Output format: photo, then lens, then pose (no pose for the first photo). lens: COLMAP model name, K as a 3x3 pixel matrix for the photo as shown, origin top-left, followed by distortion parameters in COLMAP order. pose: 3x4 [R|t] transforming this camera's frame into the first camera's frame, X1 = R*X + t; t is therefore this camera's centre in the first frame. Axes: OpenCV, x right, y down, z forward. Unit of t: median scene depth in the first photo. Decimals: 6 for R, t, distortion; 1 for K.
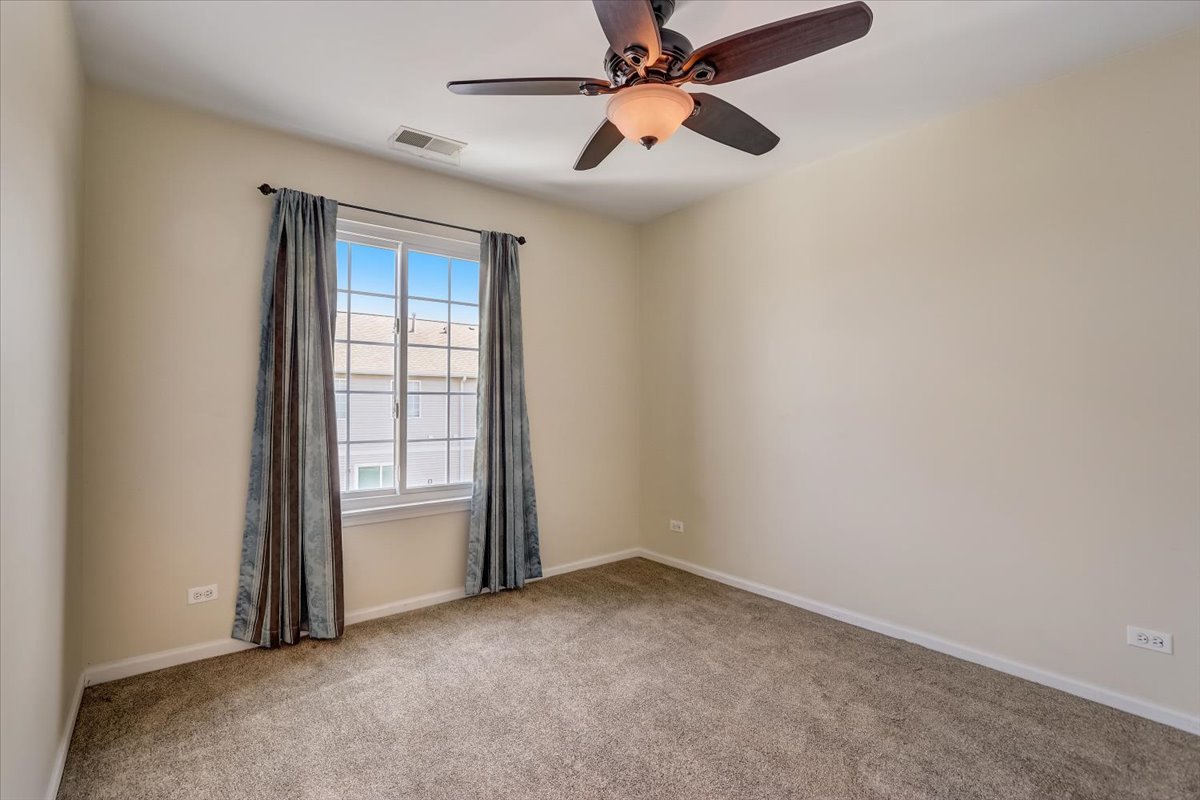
lens RADIAL K [[554.4, 0, 579.3], [0, 554.4, 401.6], [0, 0, 1]] dist [-0.003212, 0.000085]
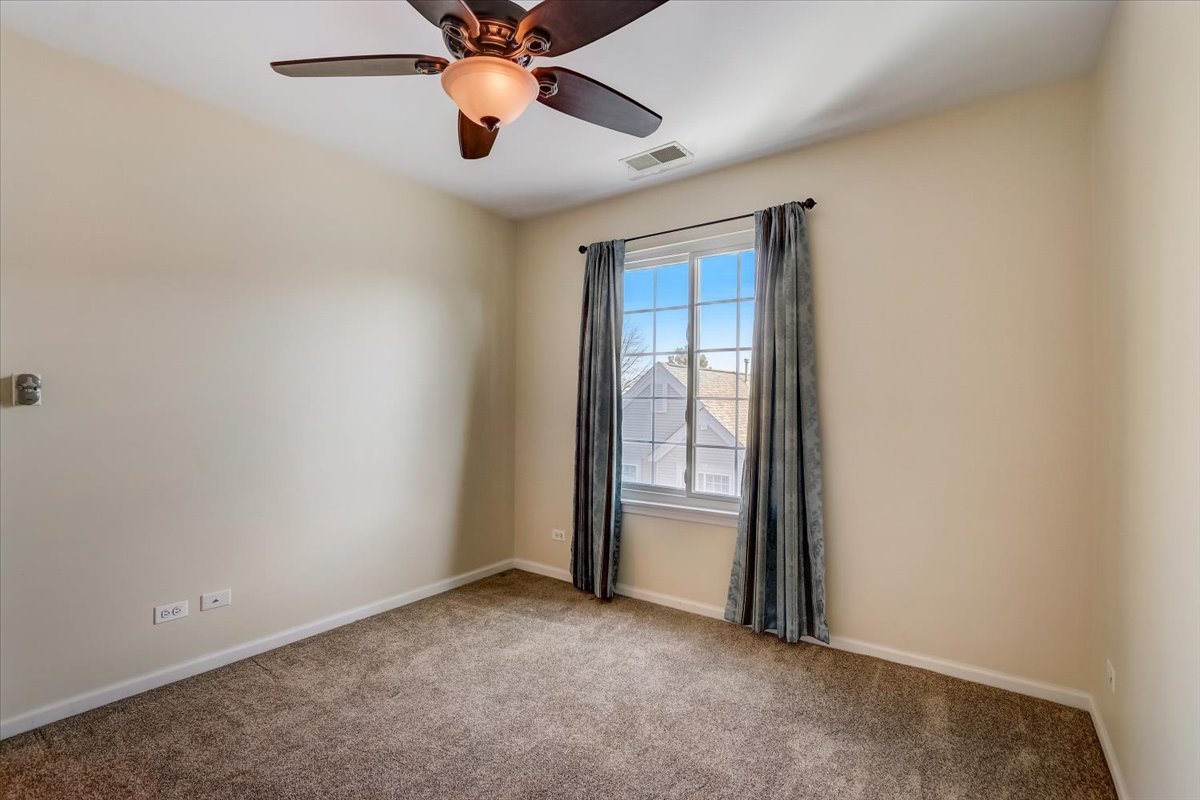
lens RADIAL K [[554.1, 0, 587.1], [0, 554.1, 397.0], [0, 0, 1]] dist [-0.012645, 0.000135]
pose [[0.274319, -0.004498, -0.961628, 0.686764], [-0.008082, 0.999943, -0.006982, -0.010648], [0.961605, 0.009687, 0.274267, 0.591586]]
